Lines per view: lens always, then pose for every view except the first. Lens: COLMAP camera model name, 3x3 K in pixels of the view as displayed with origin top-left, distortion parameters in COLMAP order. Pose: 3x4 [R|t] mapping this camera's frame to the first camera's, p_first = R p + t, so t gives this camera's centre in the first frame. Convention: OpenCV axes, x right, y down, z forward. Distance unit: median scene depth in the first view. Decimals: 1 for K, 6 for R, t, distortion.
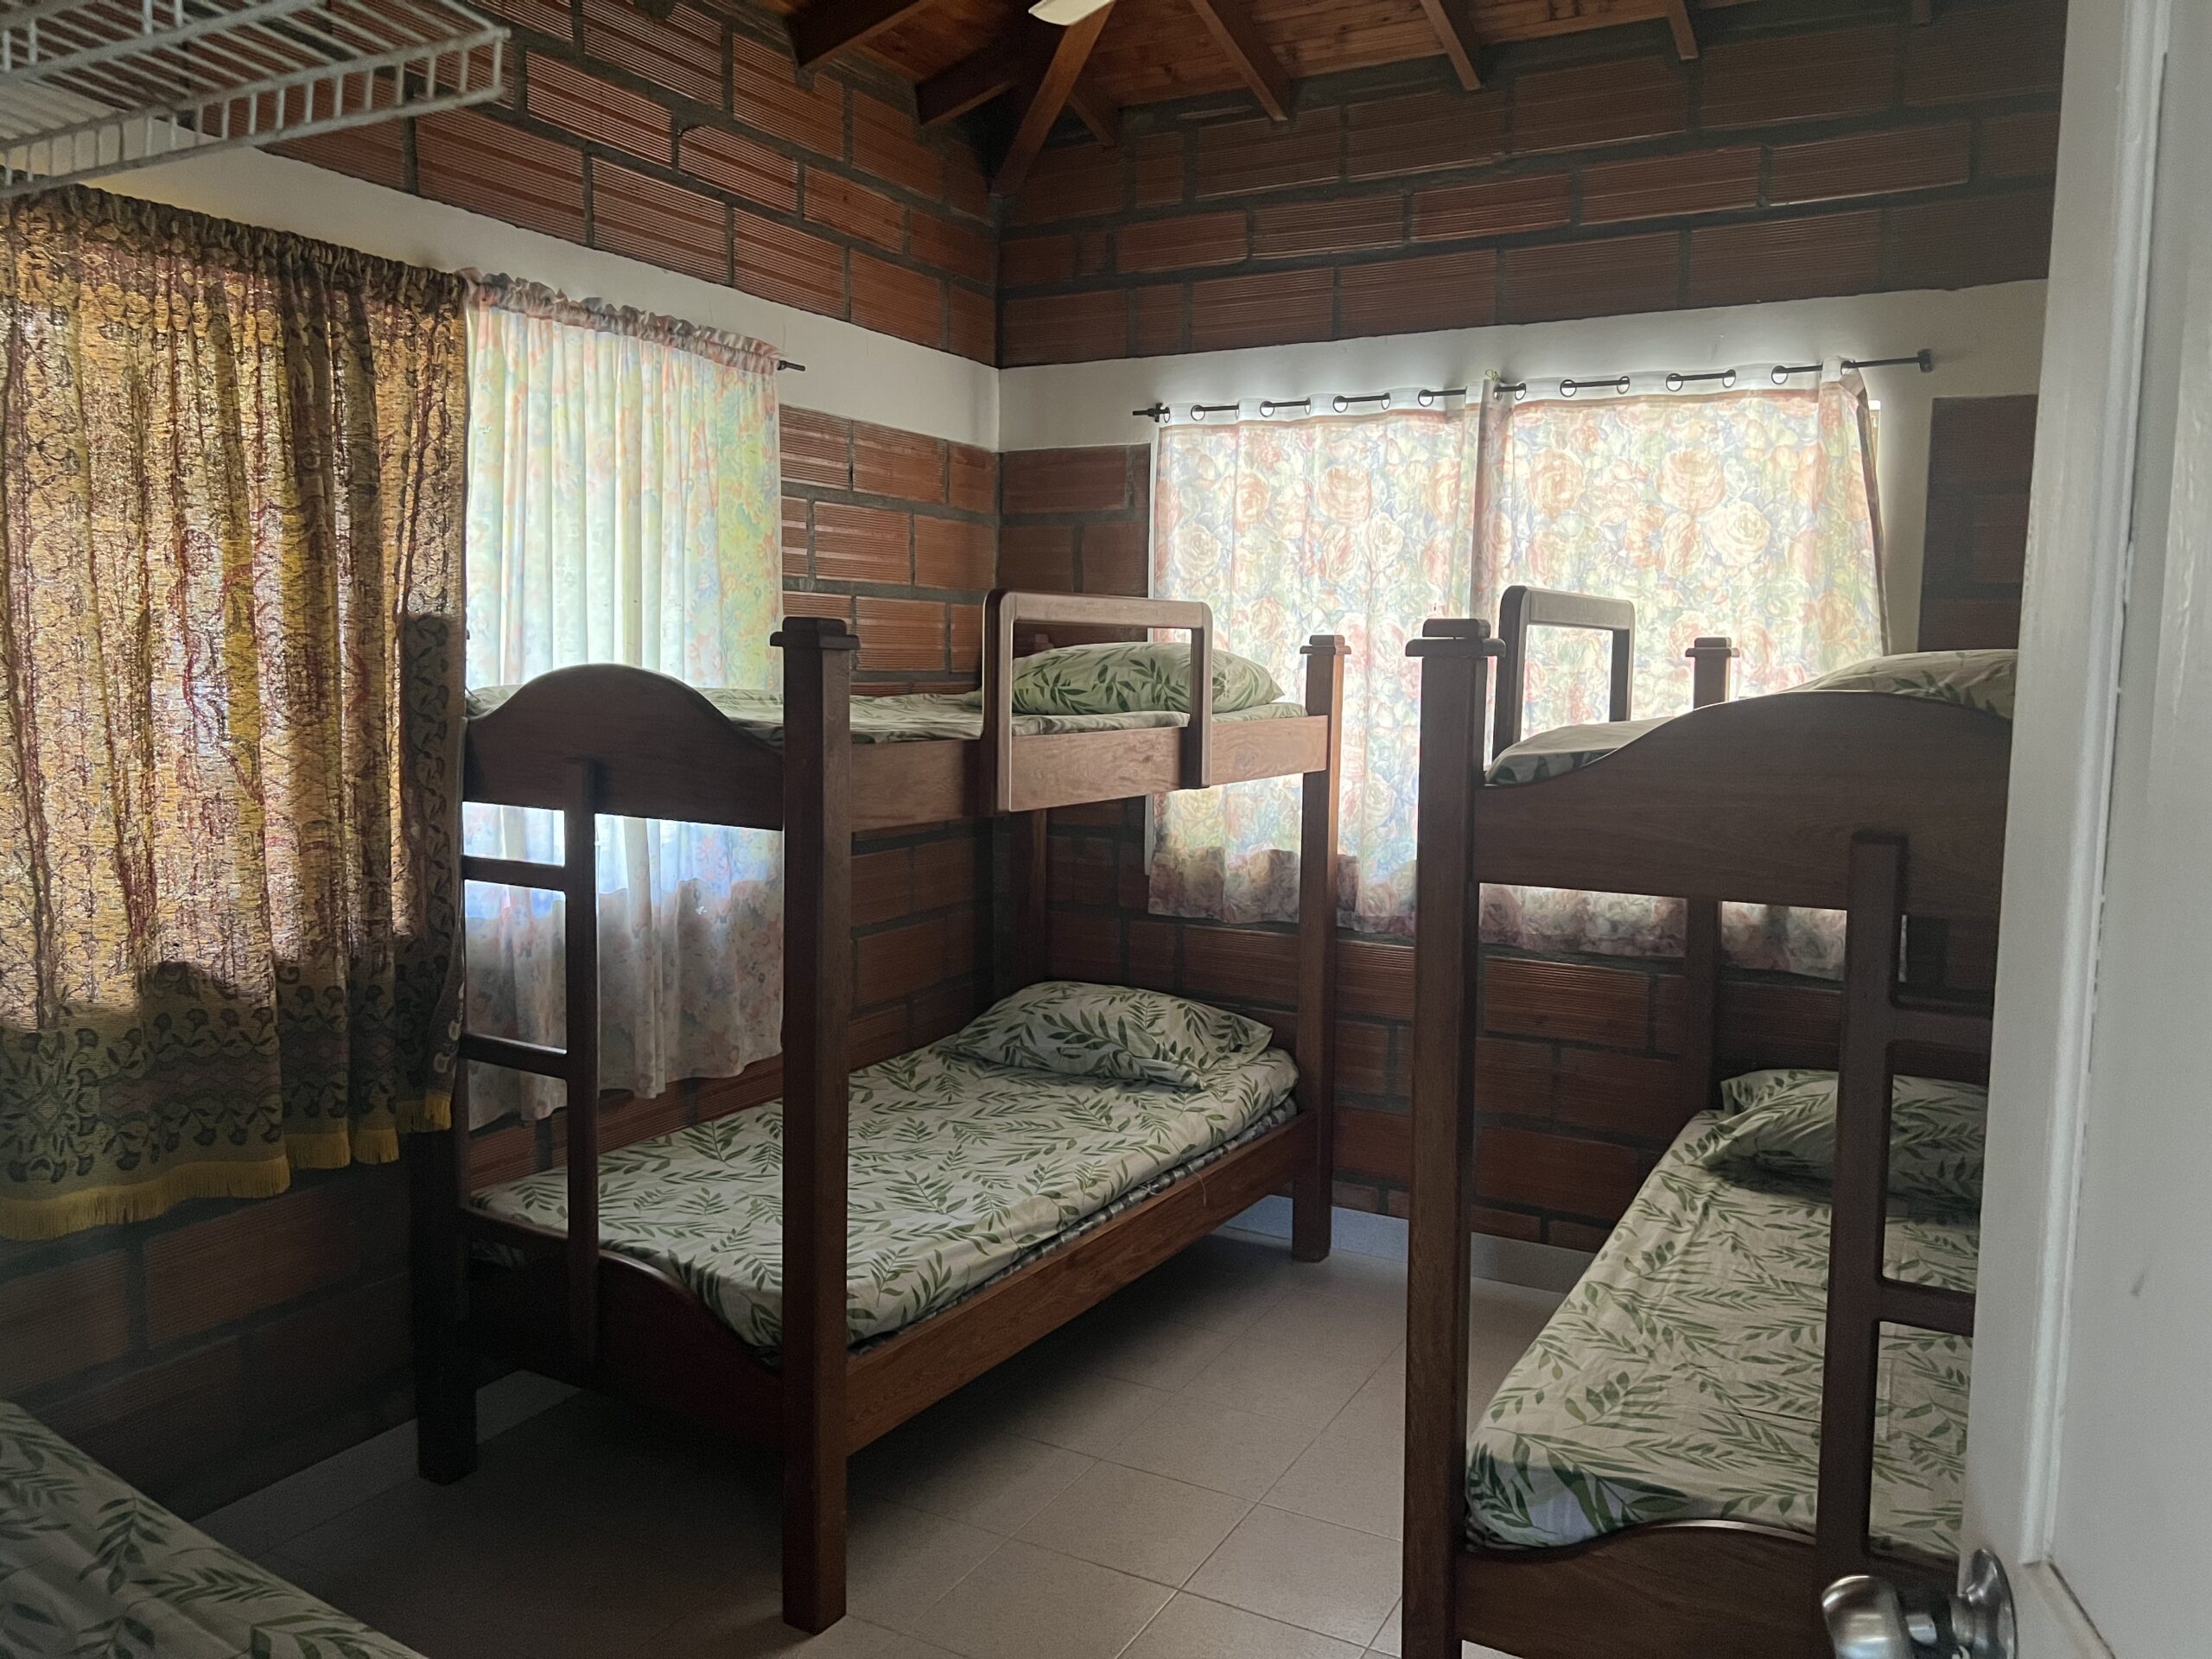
lens RADIAL K [[1686.8, 0, 1106.0], [0, 1686.8, 829.5], [0, 0, 1]] dist [0.155980, -0.413817]
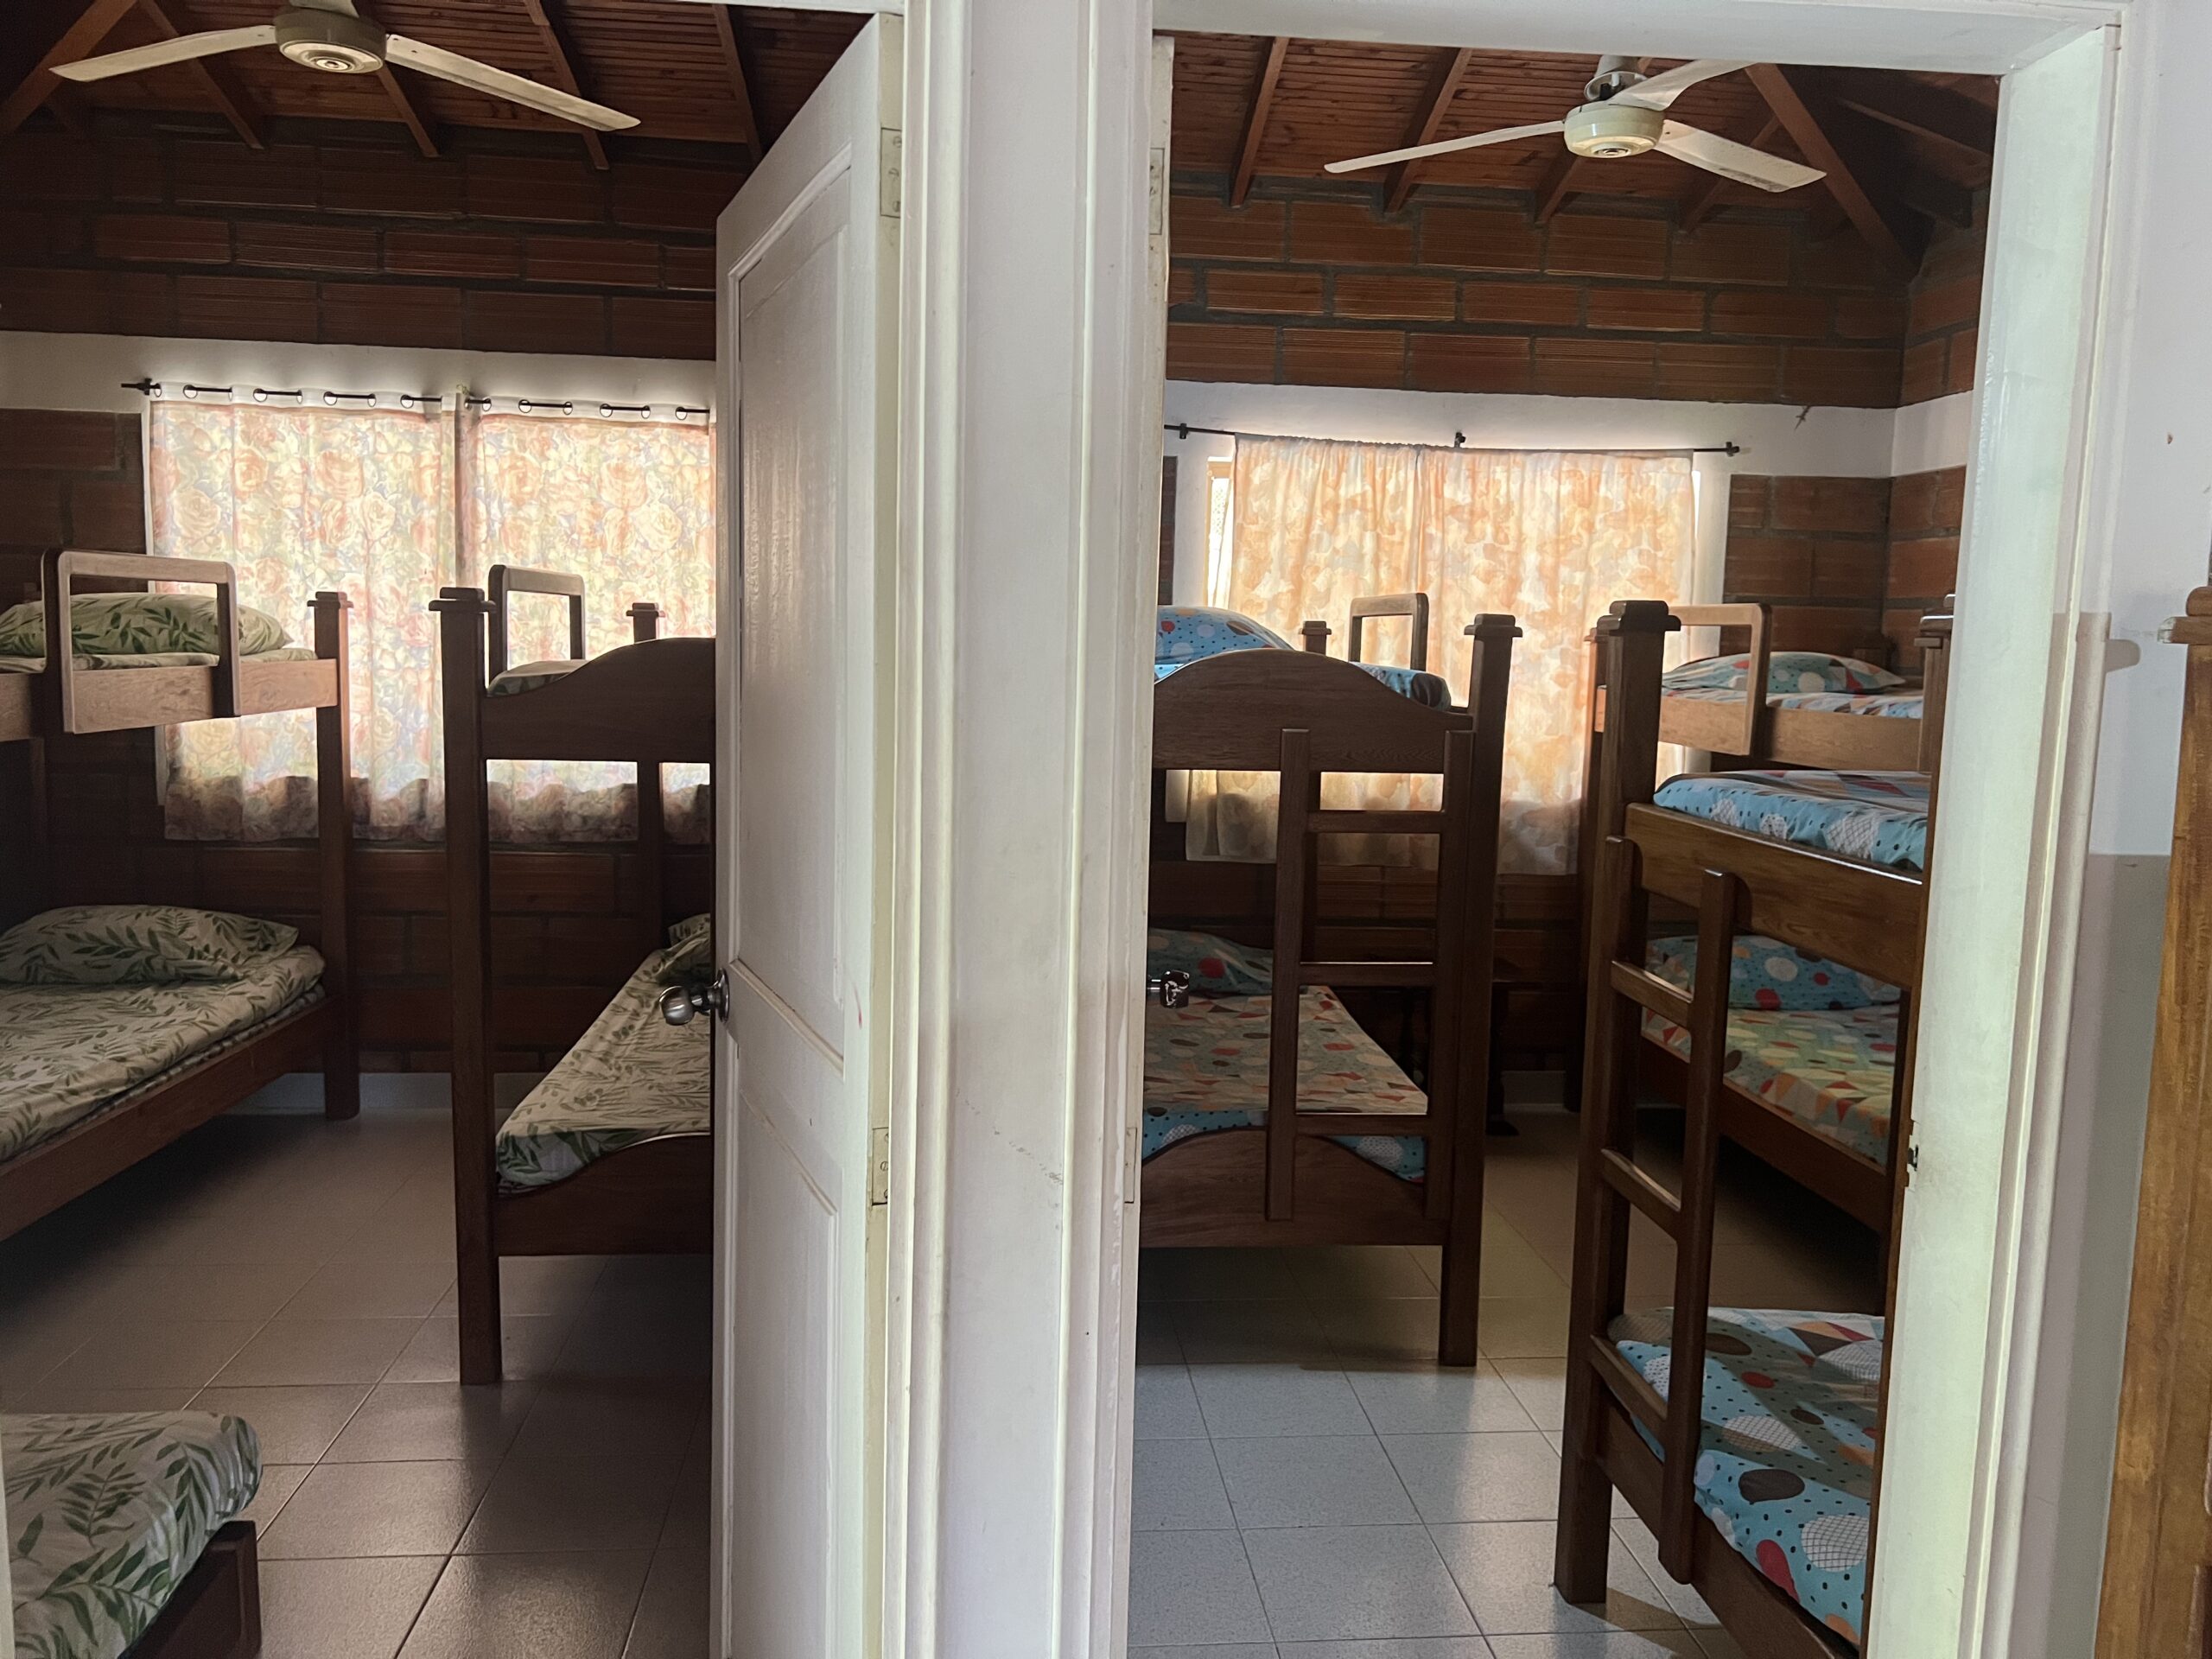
lens RADIAL K [[1641.9, 0, 1106.0], [0, 1641.9, 829.5], [0, 0, 1]] dist [0.035105, -0.034810]
pose [[0.829826, -0.056083, 0.555196, -0.074979], [0.040765, 0.998371, 0.039919, 0.029300], [-0.556531, -0.010493, 0.830761, -0.281384]]
